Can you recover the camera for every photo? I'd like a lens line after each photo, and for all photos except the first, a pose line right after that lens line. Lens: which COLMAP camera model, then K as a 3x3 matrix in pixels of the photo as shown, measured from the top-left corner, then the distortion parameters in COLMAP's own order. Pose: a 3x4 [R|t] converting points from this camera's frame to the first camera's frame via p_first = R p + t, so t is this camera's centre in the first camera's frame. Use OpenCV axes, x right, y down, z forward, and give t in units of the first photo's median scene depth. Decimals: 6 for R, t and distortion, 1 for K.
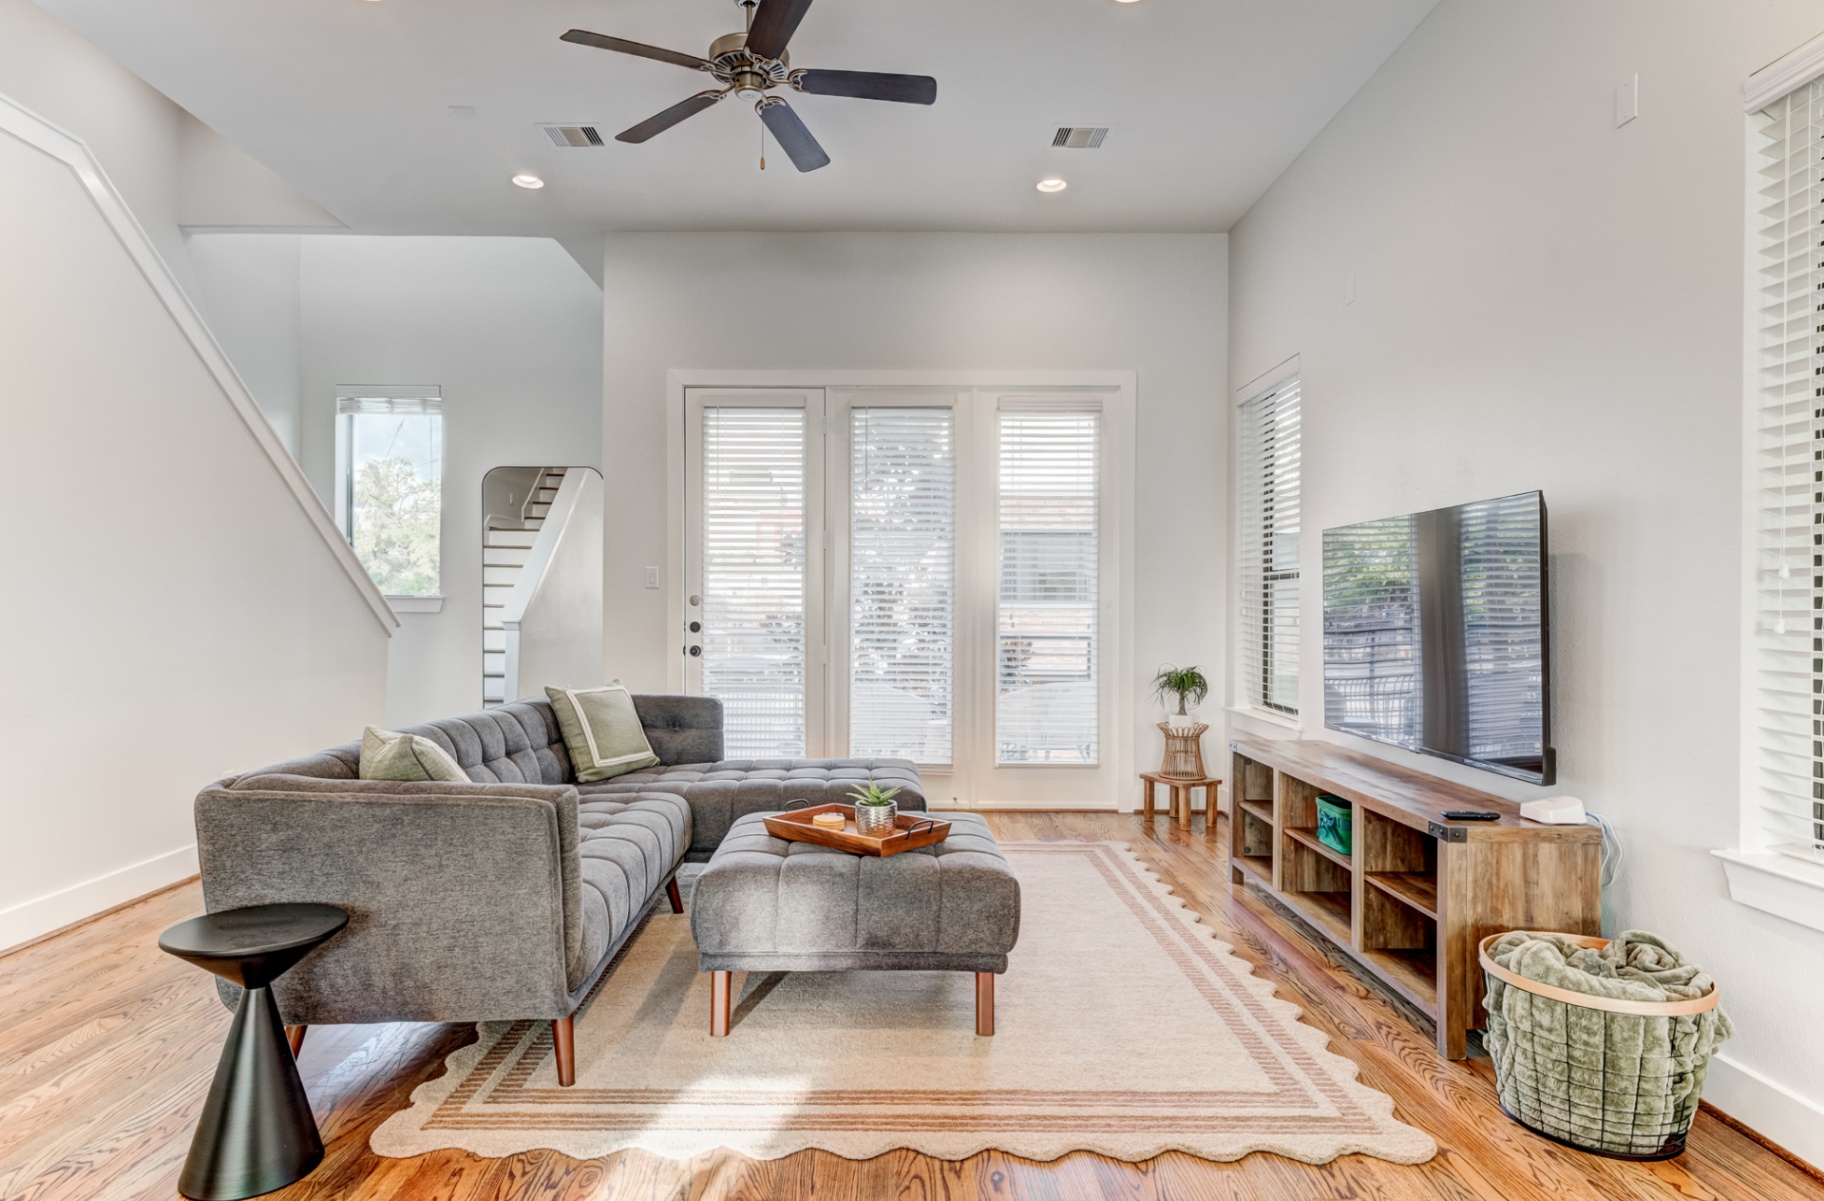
lens RADIAL K [[1027.8, 0, 891.9], [0, 1027.8, 610.3], [0, 0, 1]] dist [0.003812, 0.000098]
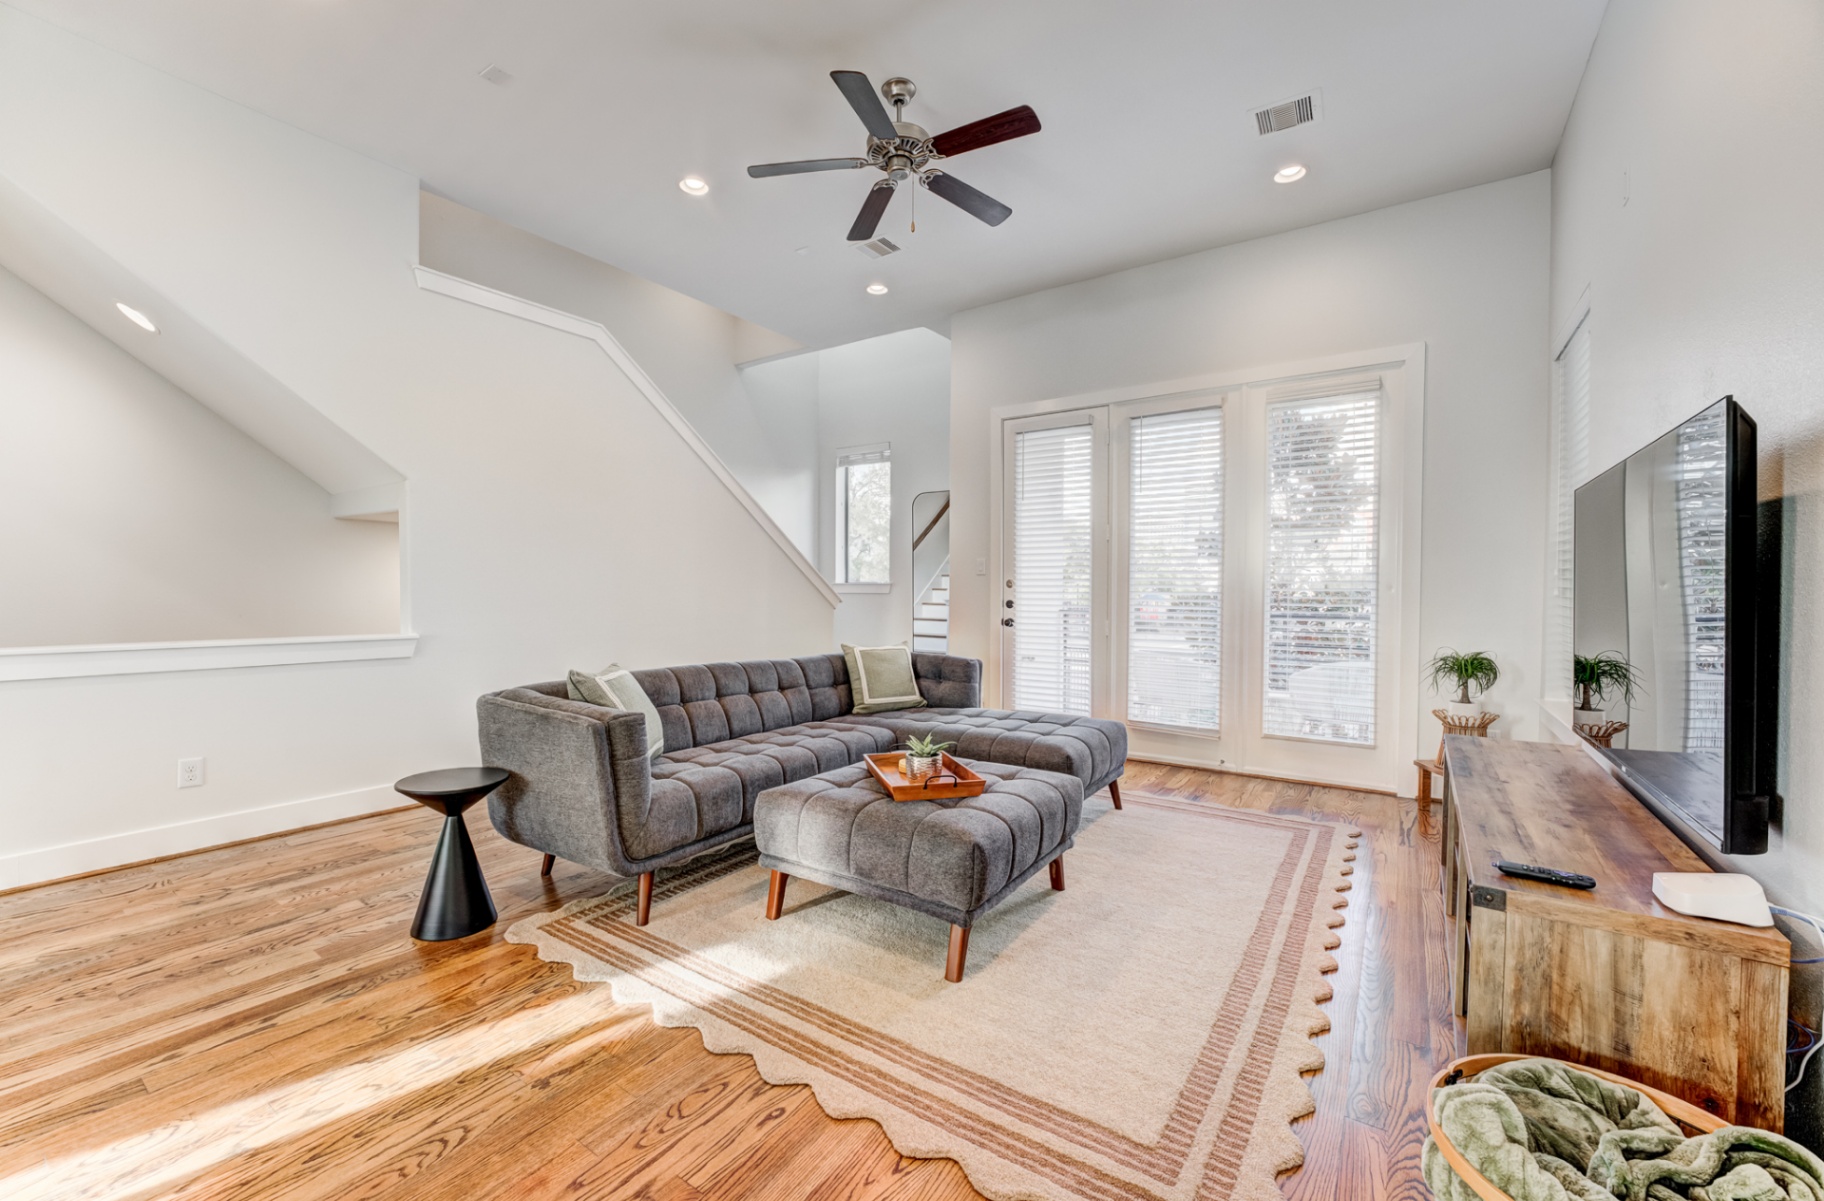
lens RADIAL K [[731.2, 0, 904.9], [0, 731.2, 606.1], [0, 0, 1]] dist [-0.012878, 0.000383]
pose [[0.825193, 0.011249, -0.564739, 0.307802], [-0.002367, 0.999862, 0.016457, 0.005665], [0.564846, -0.012244, 0.825105, 0.224320]]
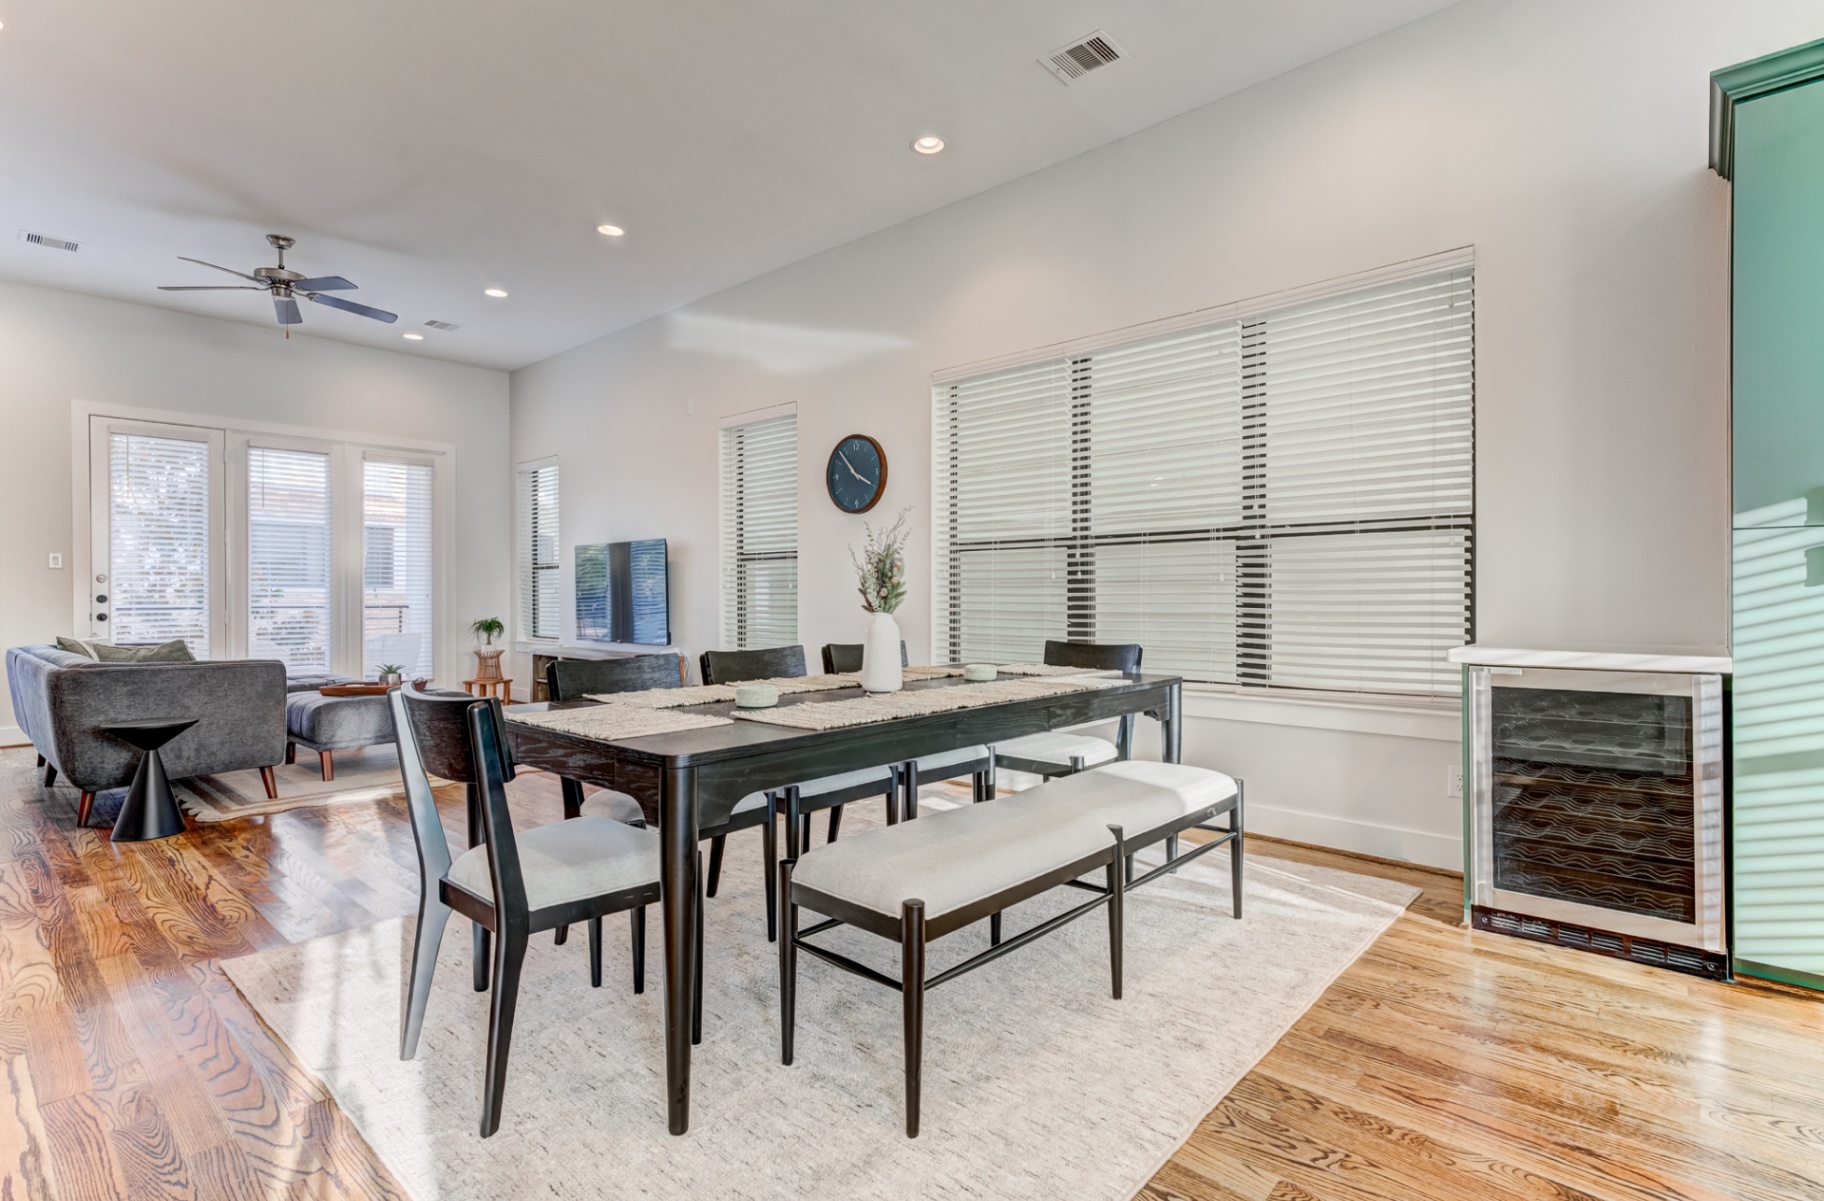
lens RADIAL K [[875.8, 0, 912.0], [0, 875.8, 600.5], [0, 0, 1]] dist [0.000238, 0.000398]
pose [[0.669669, -0.012565, 0.742554, -0.460524], [0.007784, 0.999921, 0.009900, 0.021540], [-0.742619, -0.000850, 0.669713, -0.727446]]
